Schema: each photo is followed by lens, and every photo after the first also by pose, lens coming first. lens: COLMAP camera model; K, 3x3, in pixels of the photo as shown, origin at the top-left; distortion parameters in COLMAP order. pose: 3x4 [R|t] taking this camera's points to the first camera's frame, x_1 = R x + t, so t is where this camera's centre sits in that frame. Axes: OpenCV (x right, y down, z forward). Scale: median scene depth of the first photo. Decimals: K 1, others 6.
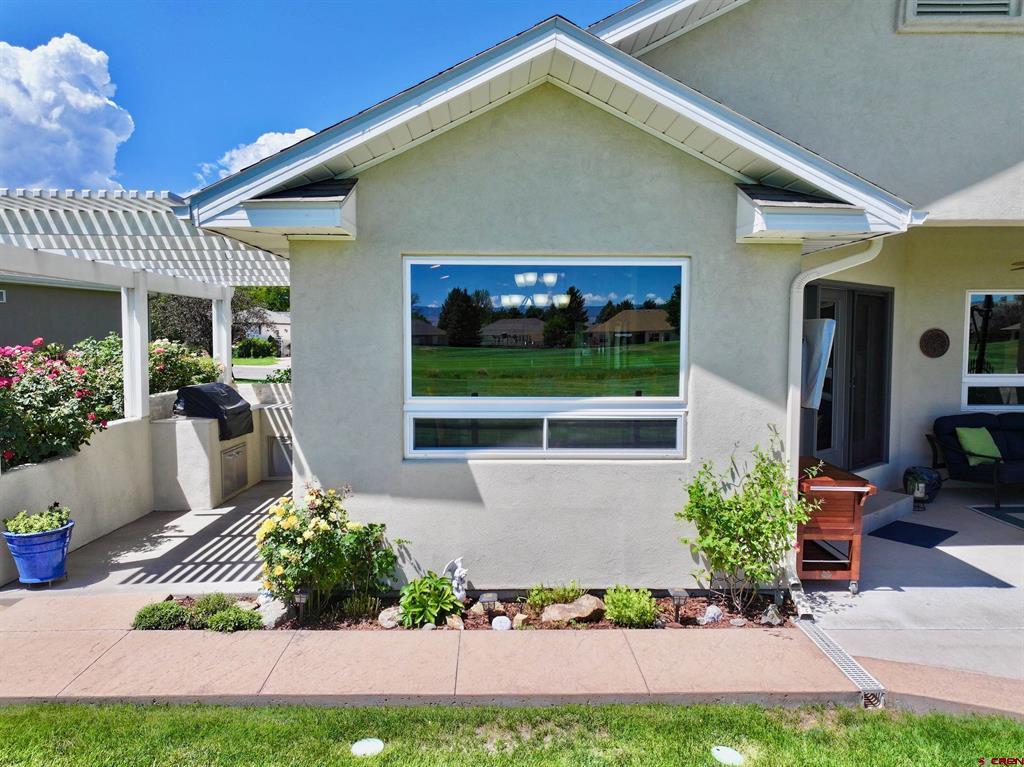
lens RADIAL K [[718.8, 0, 513.8], [0, 718.8, 380.0], [0, 0, 1]] dist [0.001071, 0.012275]
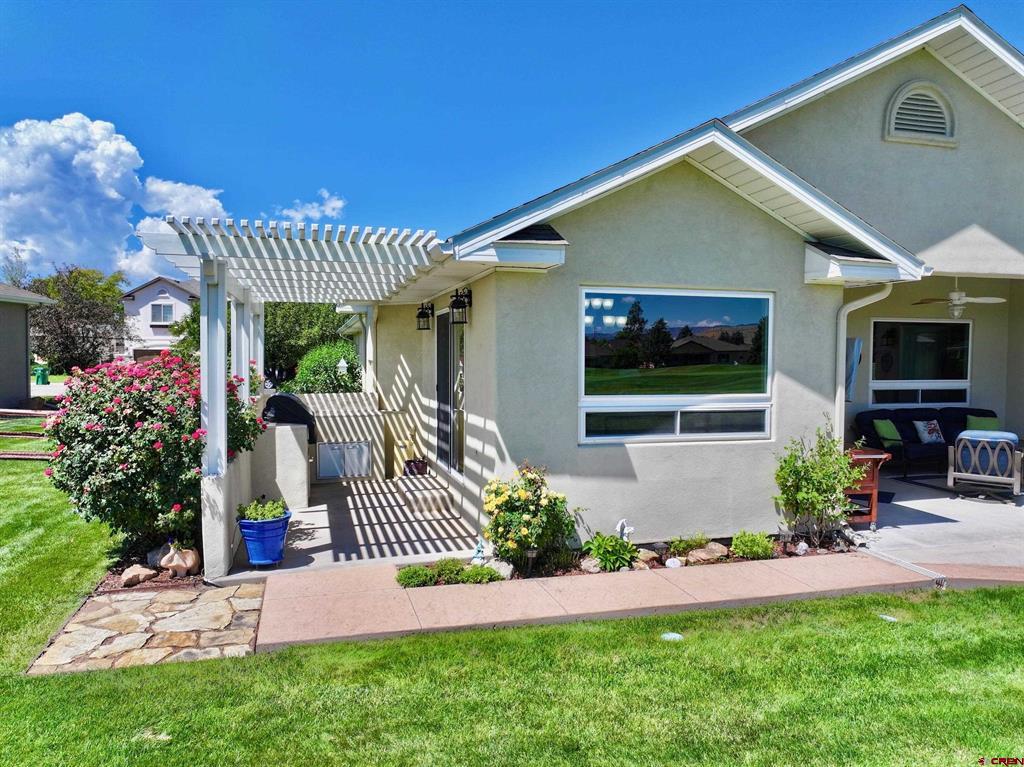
lens RADIAL K [[718.8, 0, 513.8], [0, 718.8, 380.0], [0, 0, 1]] dist [0.001071, 0.012275]
pose [[0.966909, -0.006097, 0.255048, -0.593631], [0.012371, 0.999659, -0.023002, 0.023383], [-0.254821, 0.025396, 0.966655, -0.206522]]
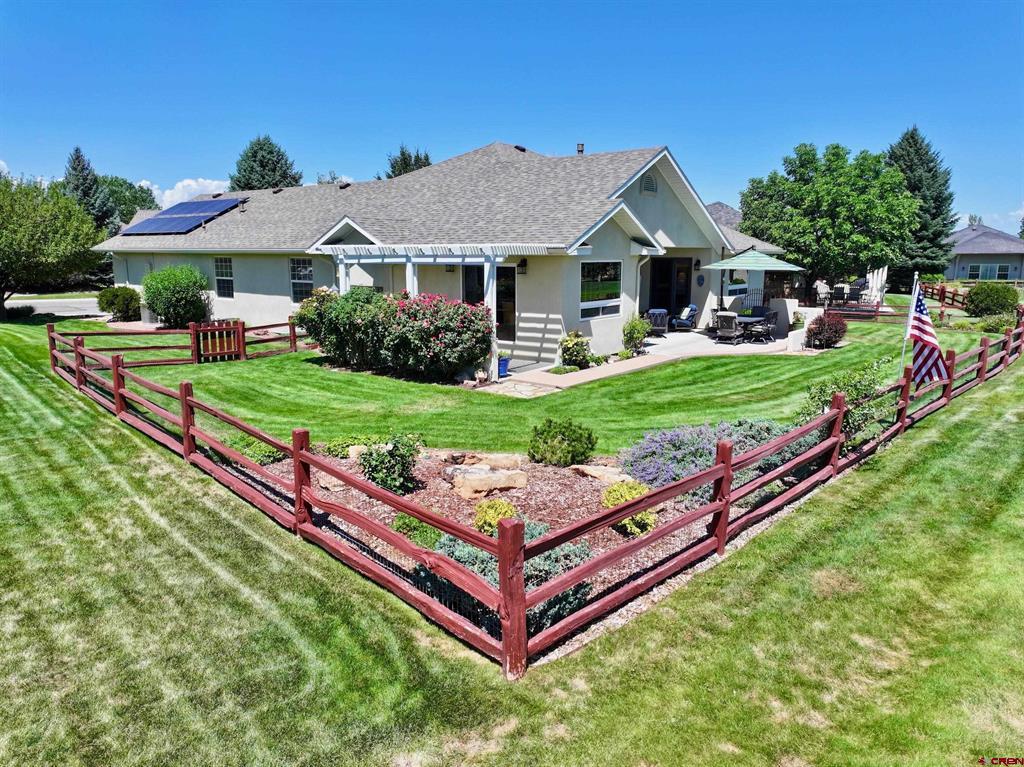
lens RADIAL K [[718.8, 0, 513.8], [0, 718.8, 380.0], [0, 0, 1]] dist [0.001071, 0.012275]
pose [[0.620400, -0.141636, 0.771390, -2.942977], [0.056621, 0.989080, 0.136068, -0.091541], [-0.782239, -0.040740, 0.621645, -0.827108]]
